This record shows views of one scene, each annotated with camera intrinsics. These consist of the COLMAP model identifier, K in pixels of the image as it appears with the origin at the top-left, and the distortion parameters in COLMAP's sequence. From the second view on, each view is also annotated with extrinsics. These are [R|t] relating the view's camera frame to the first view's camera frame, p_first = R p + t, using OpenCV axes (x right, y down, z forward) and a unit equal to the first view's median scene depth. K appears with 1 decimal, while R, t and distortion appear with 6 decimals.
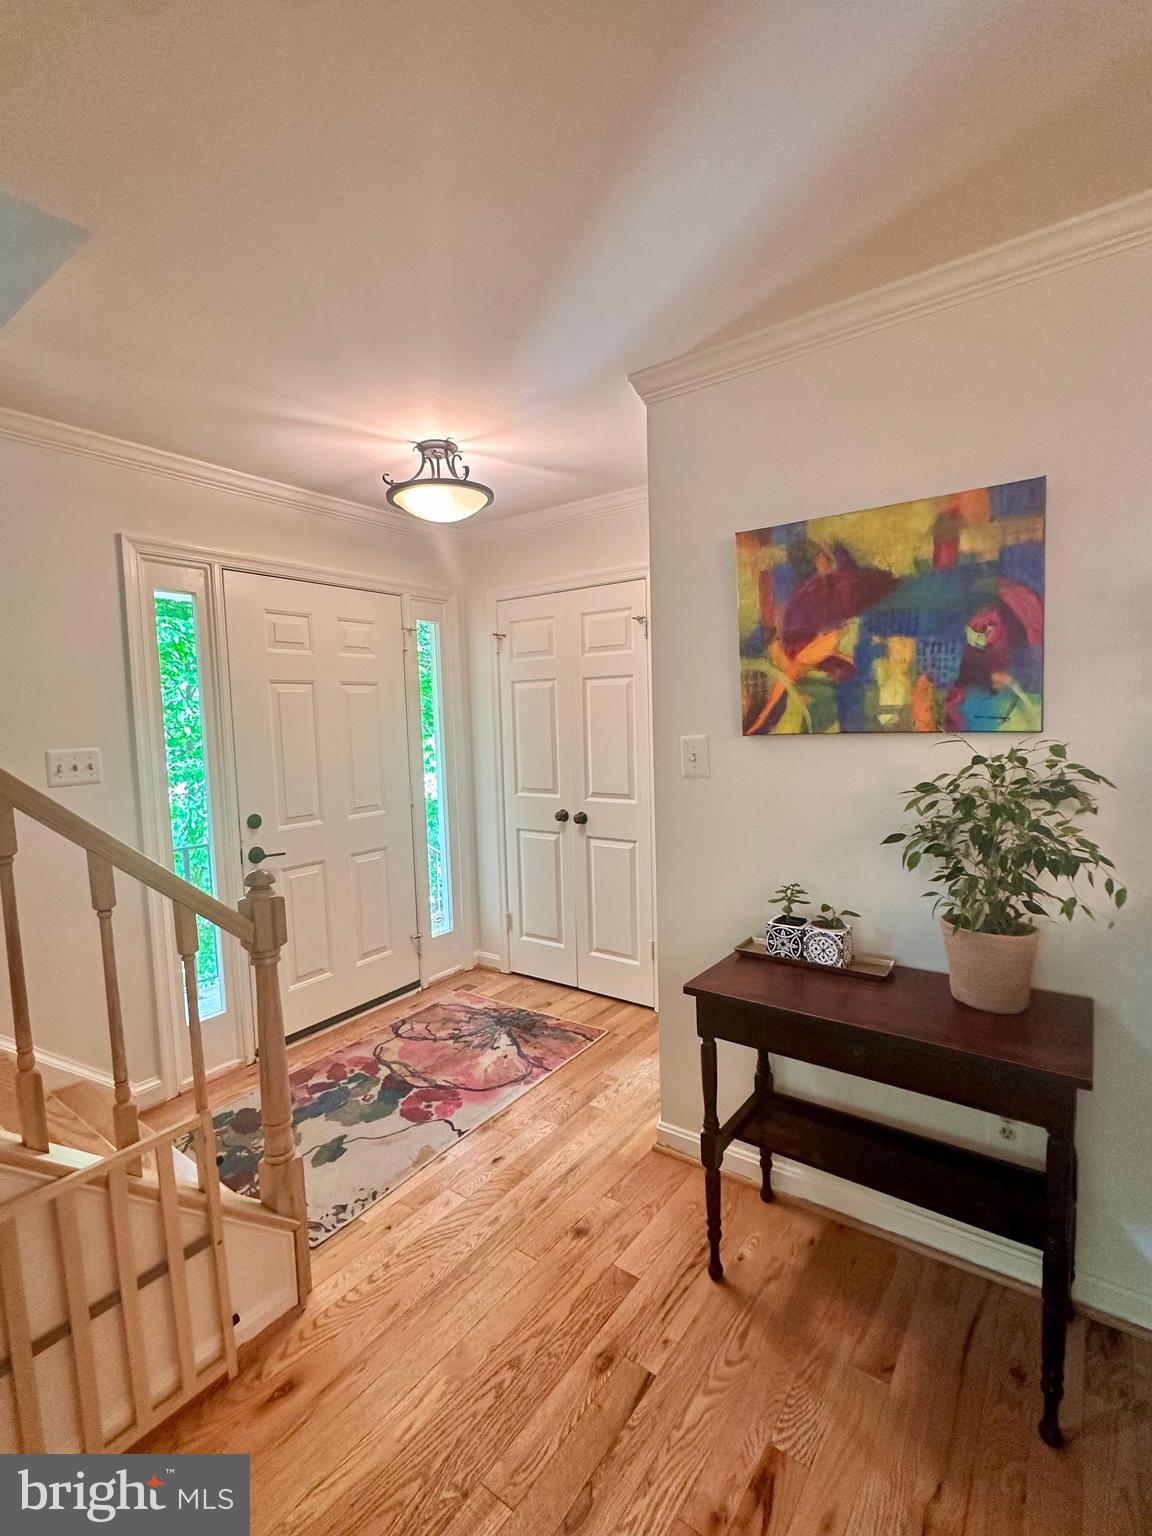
lens RADIAL K [[711.9, 0, 576.0], [0, 711.9, 768.0], [0, 0, 1]] dist [0.000651, -0.000177]
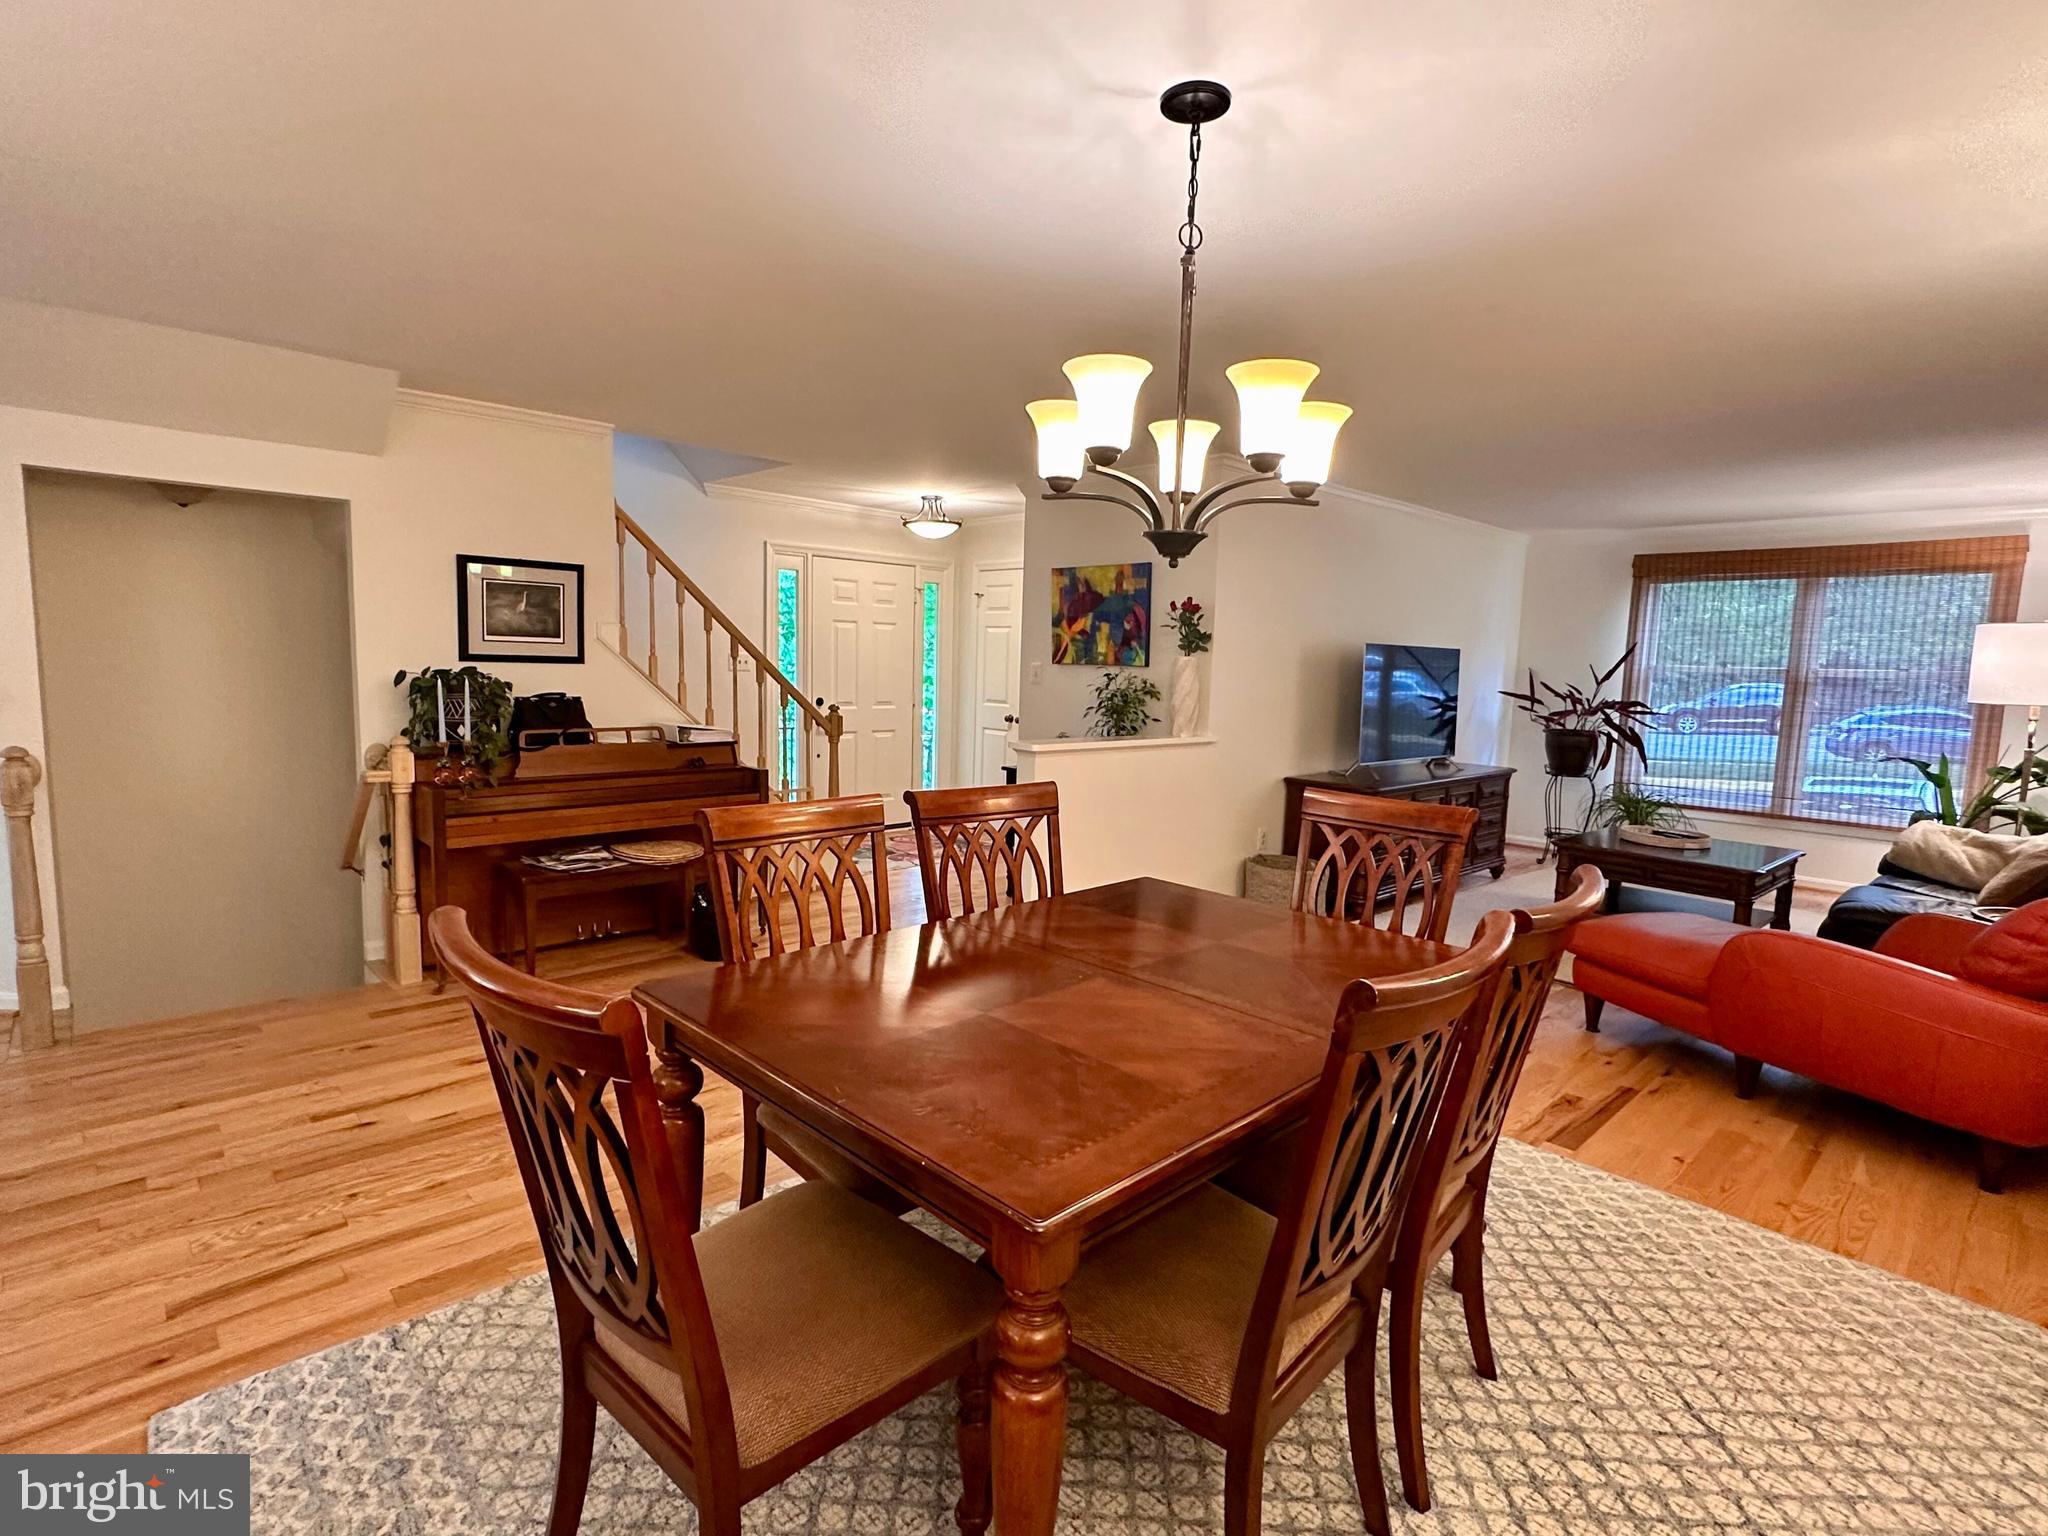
lens RADIAL K [[949.2, 0, 1024.0], [0, 949.2, 768.0], [0, 0, 1]] dist [0.000651, -0.000177]
pose [[0.983900, 0.077777, -0.160910, 0.694380], [-0.070576, 0.996252, 0.050006, 0.140774], [0.164196, -0.037844, 0.985702, -1.982910]]
